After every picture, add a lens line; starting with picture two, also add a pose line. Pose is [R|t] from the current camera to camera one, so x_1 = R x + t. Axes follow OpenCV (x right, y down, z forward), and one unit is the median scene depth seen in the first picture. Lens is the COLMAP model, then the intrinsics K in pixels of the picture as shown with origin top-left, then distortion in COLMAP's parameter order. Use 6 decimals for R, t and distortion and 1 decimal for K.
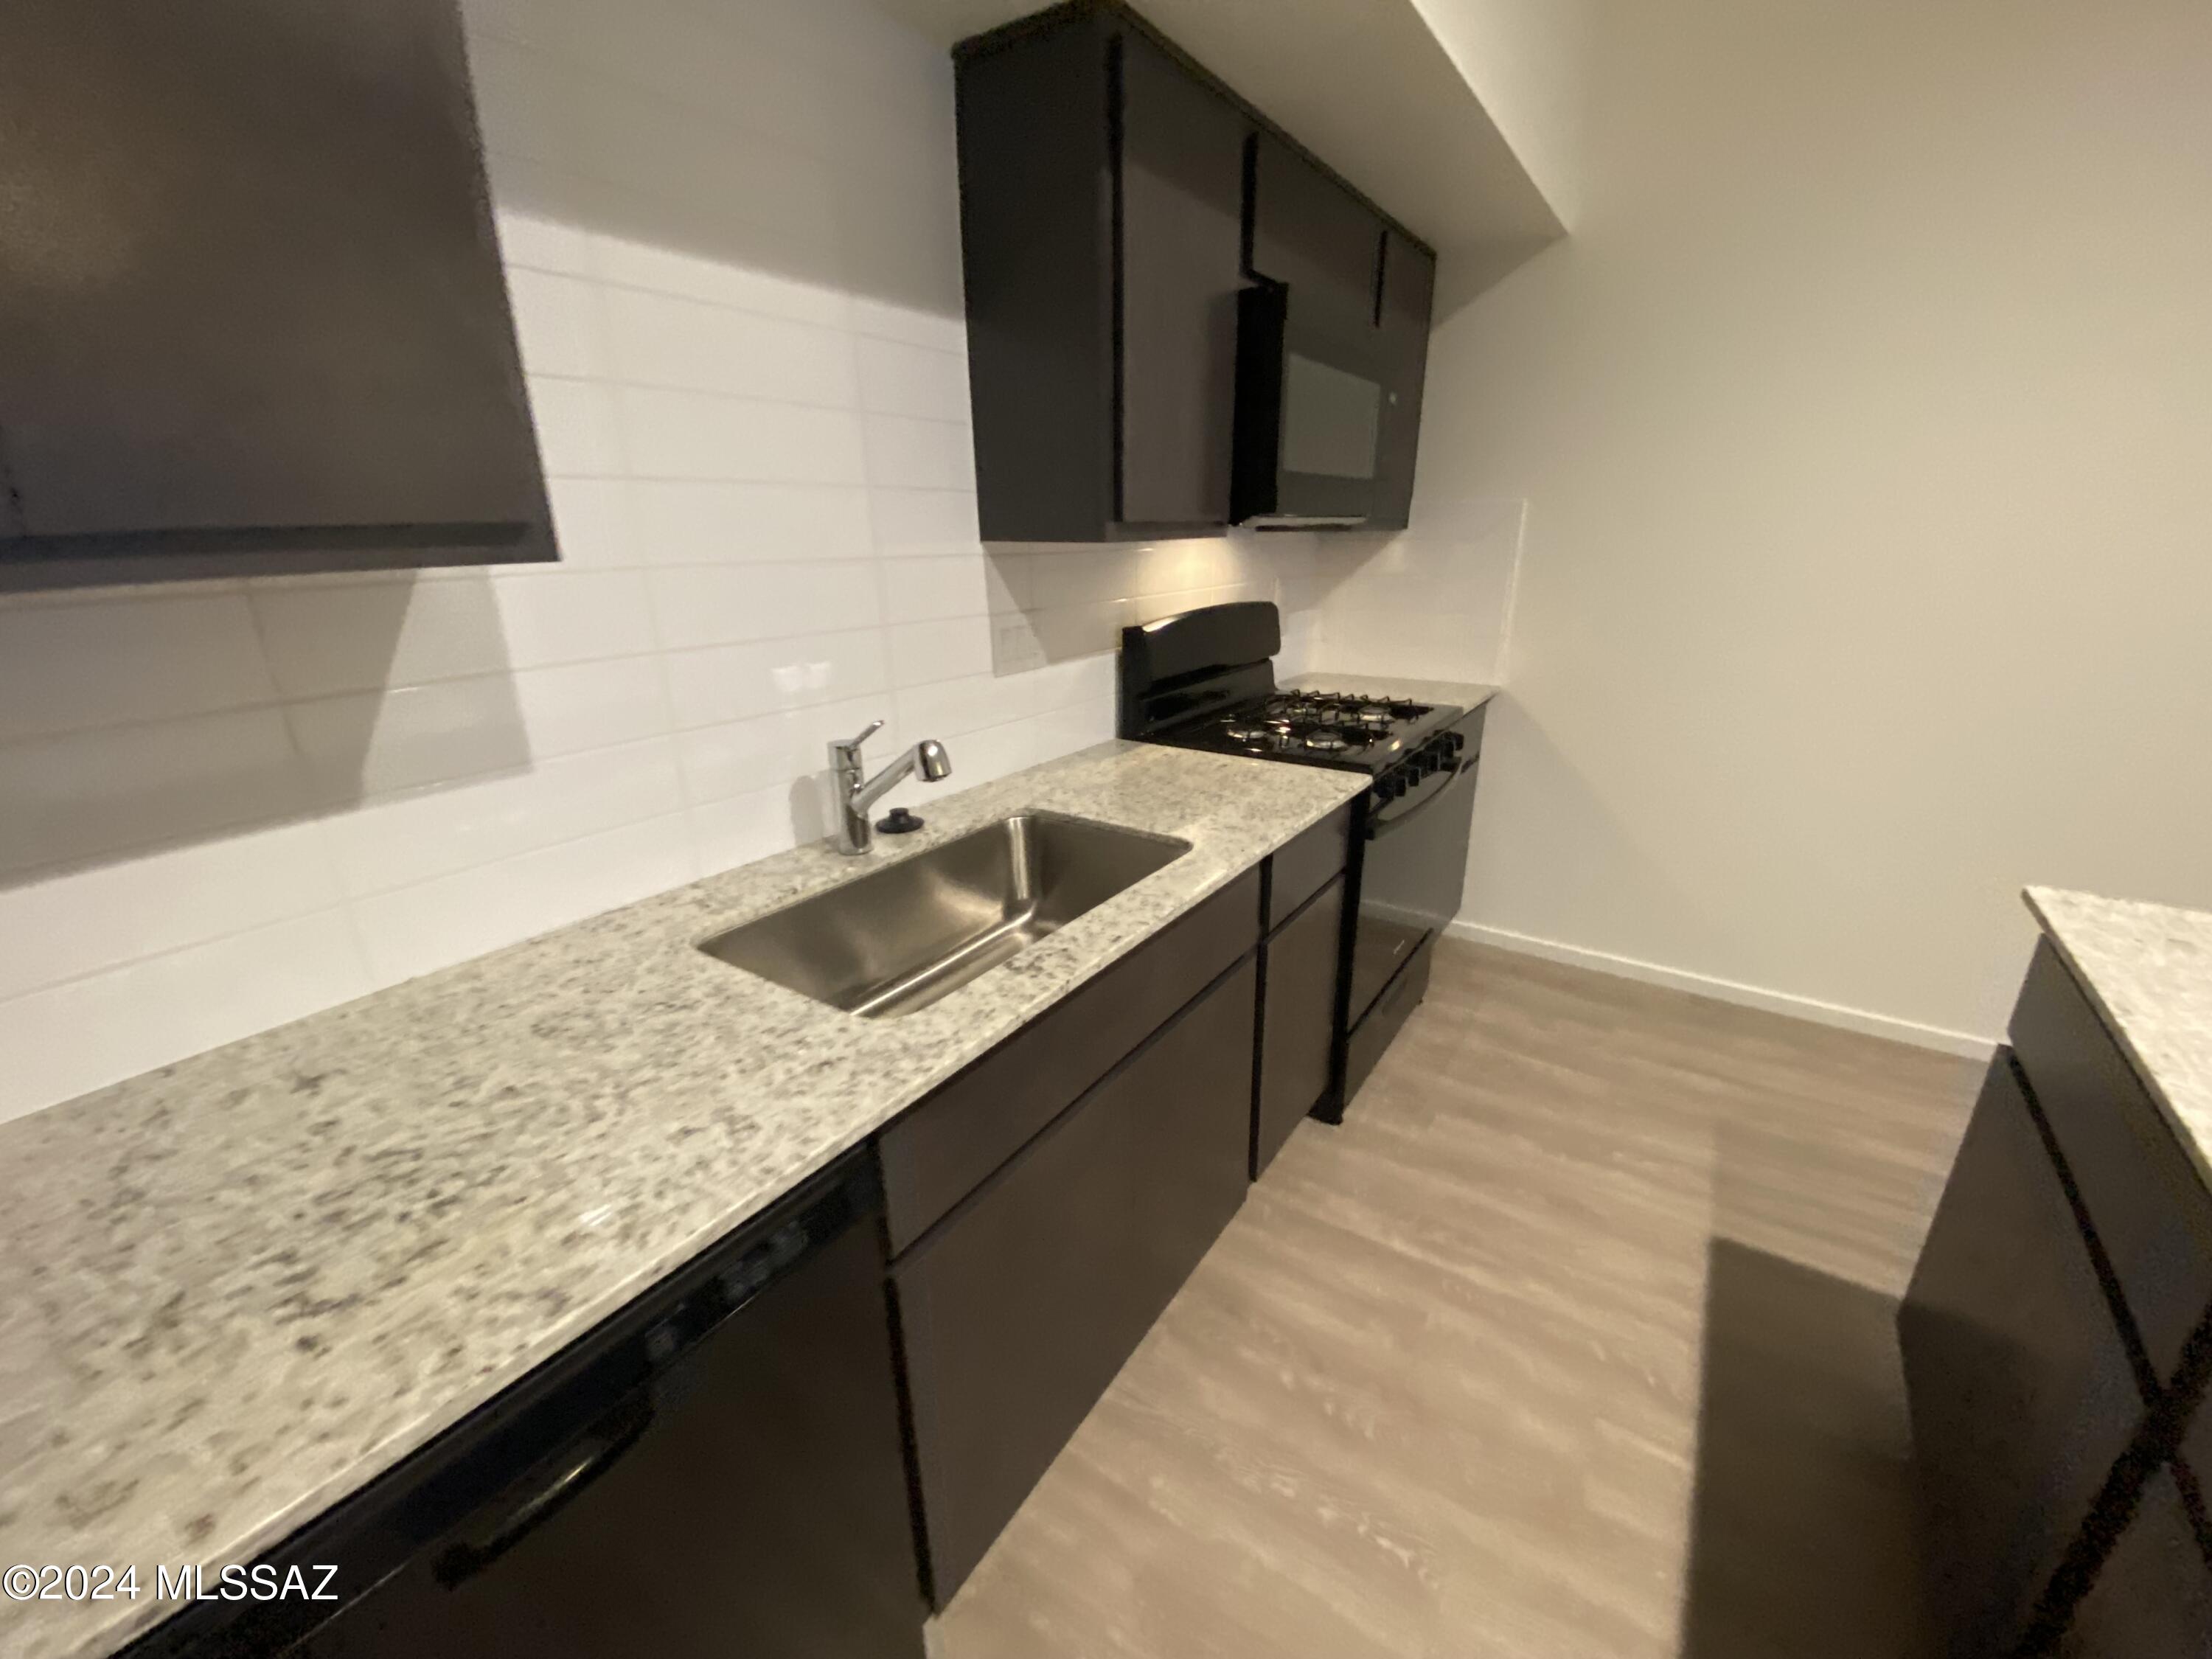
lens RADIAL K [[891.9, 0, 1106.5], [0, 891.9, 839.3], [0, 0, 1]] dist [-0.024098, -0.002576]
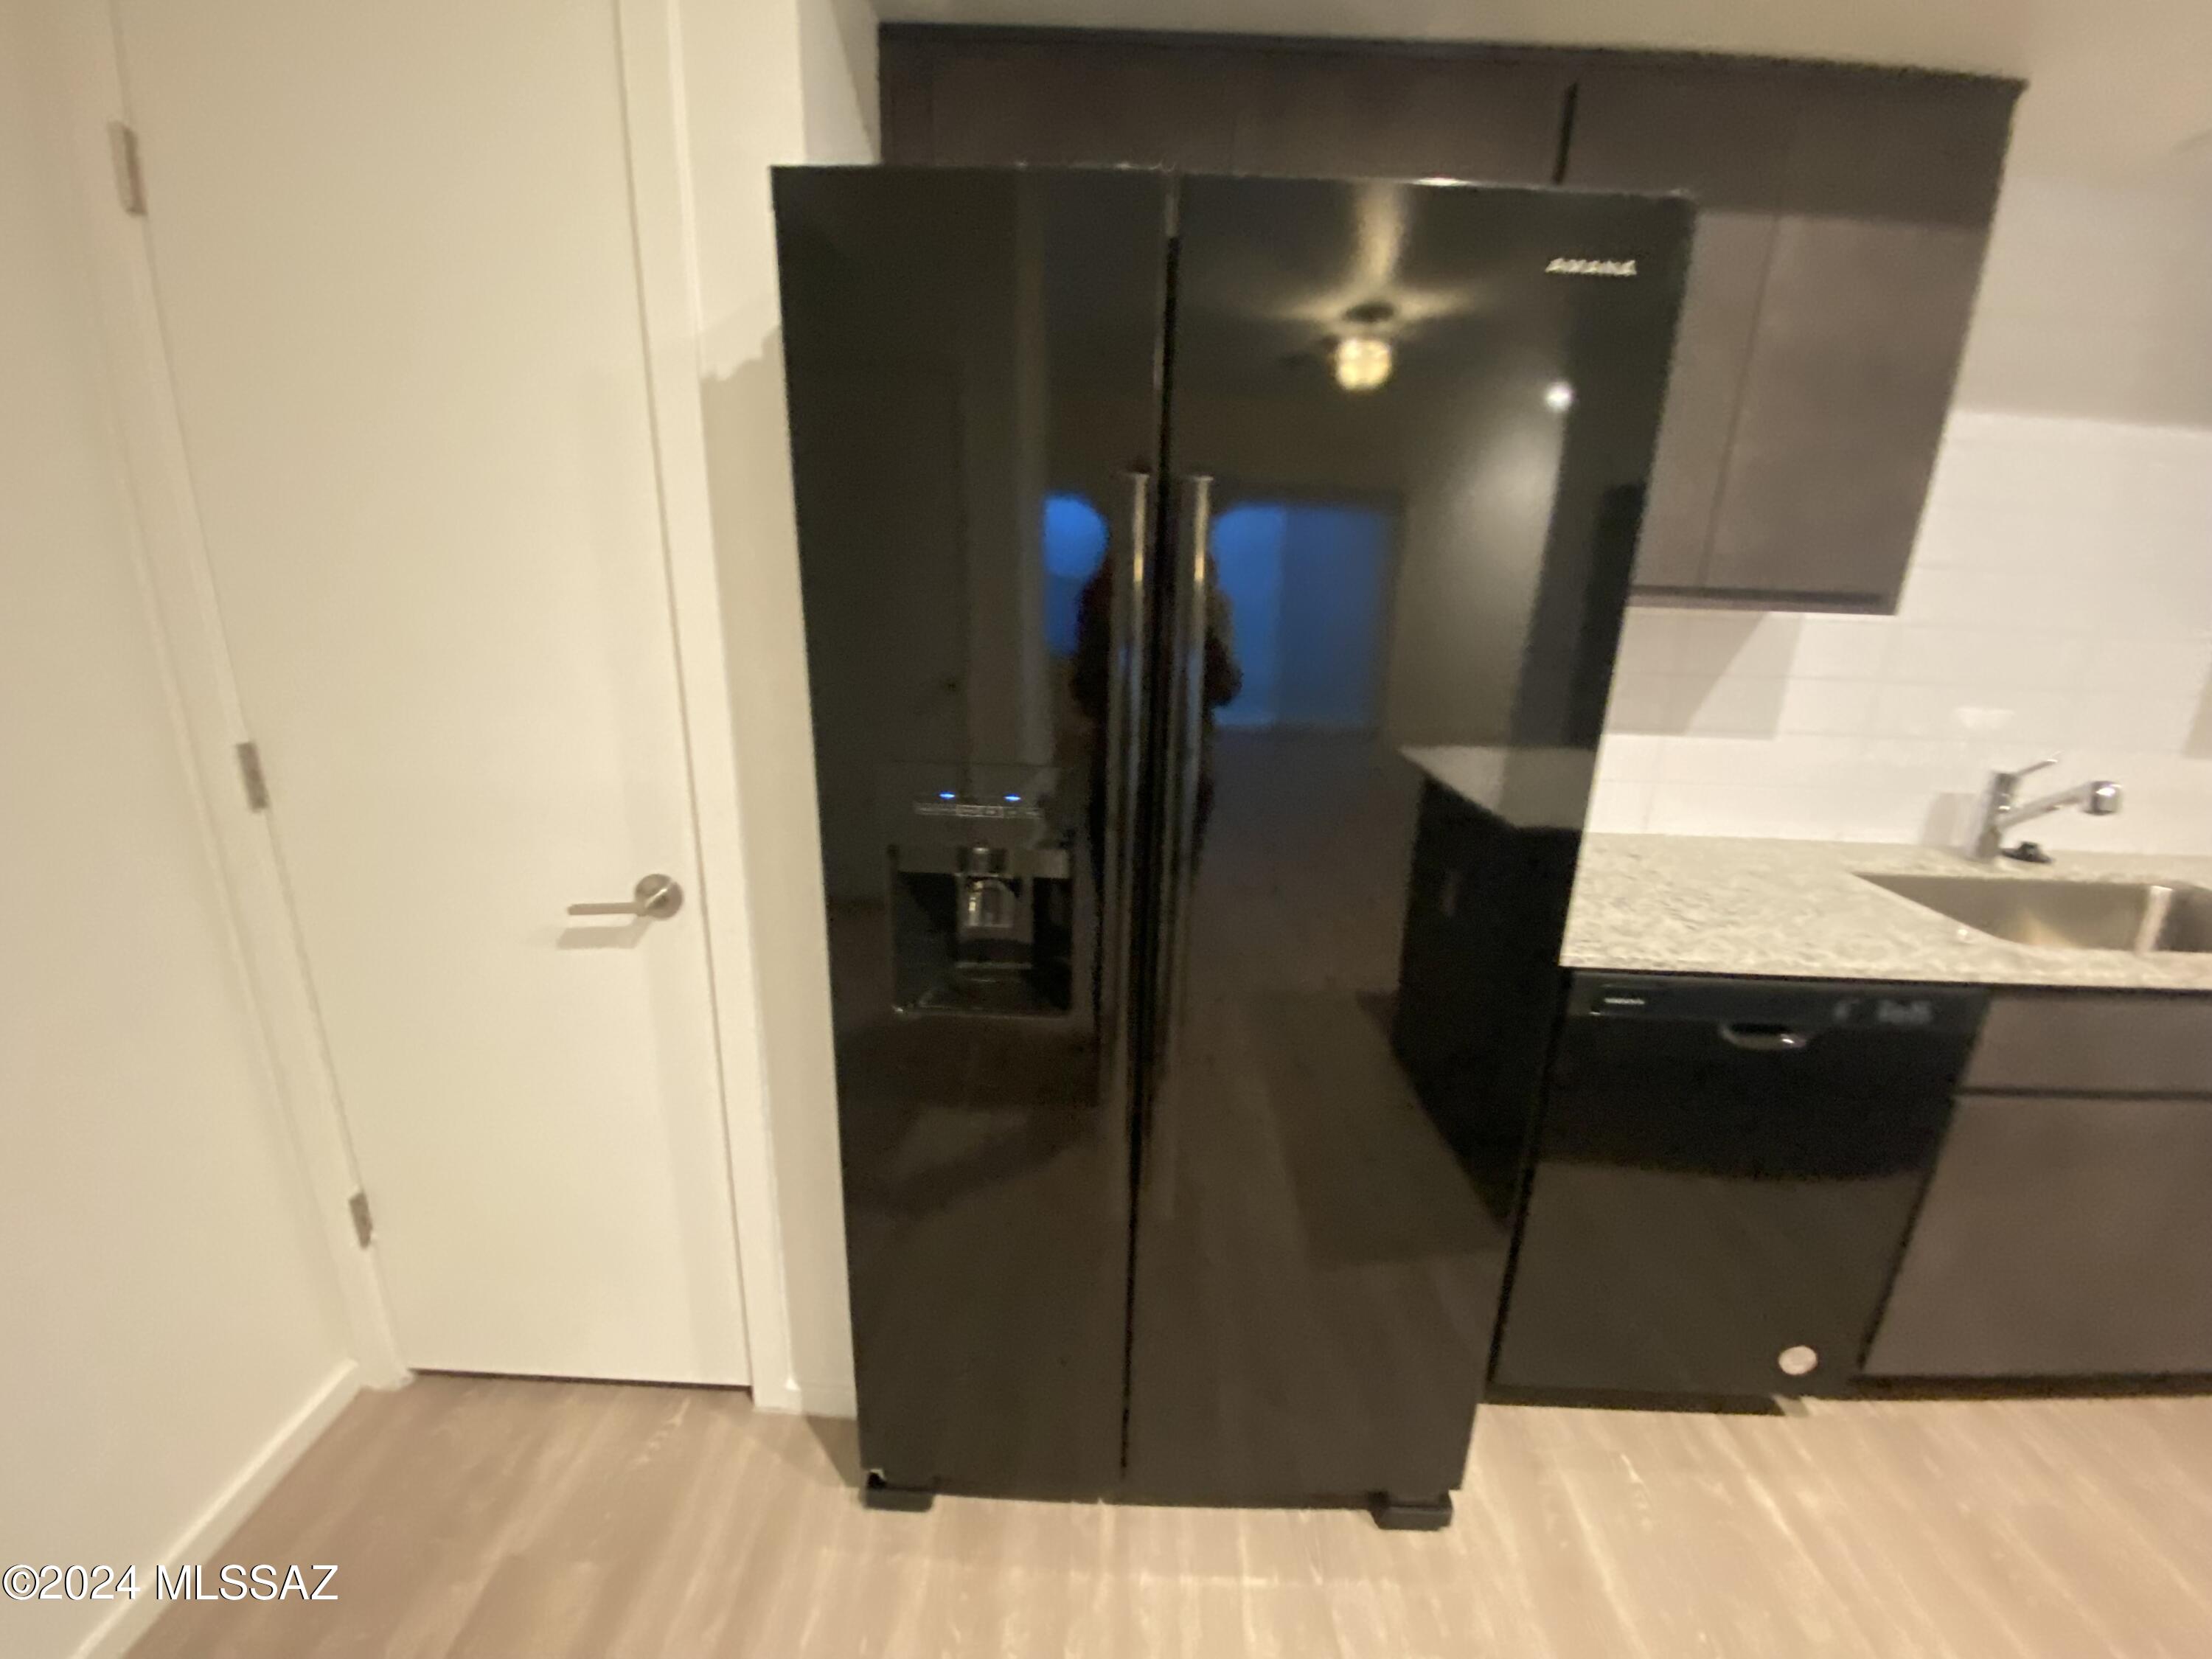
lens RADIAL K [[891.9, 0, 1090.7], [0, 891.9, 839.7], [0, 0, 1]] dist [-0.024098, -0.002576]
pose [[0.524871, 0.265429, -0.808738, 0.038137], [-0.311280, 0.944177, 0.107860, 0.248917], [0.792222, 0.195131, 0.578194, -0.705594]]
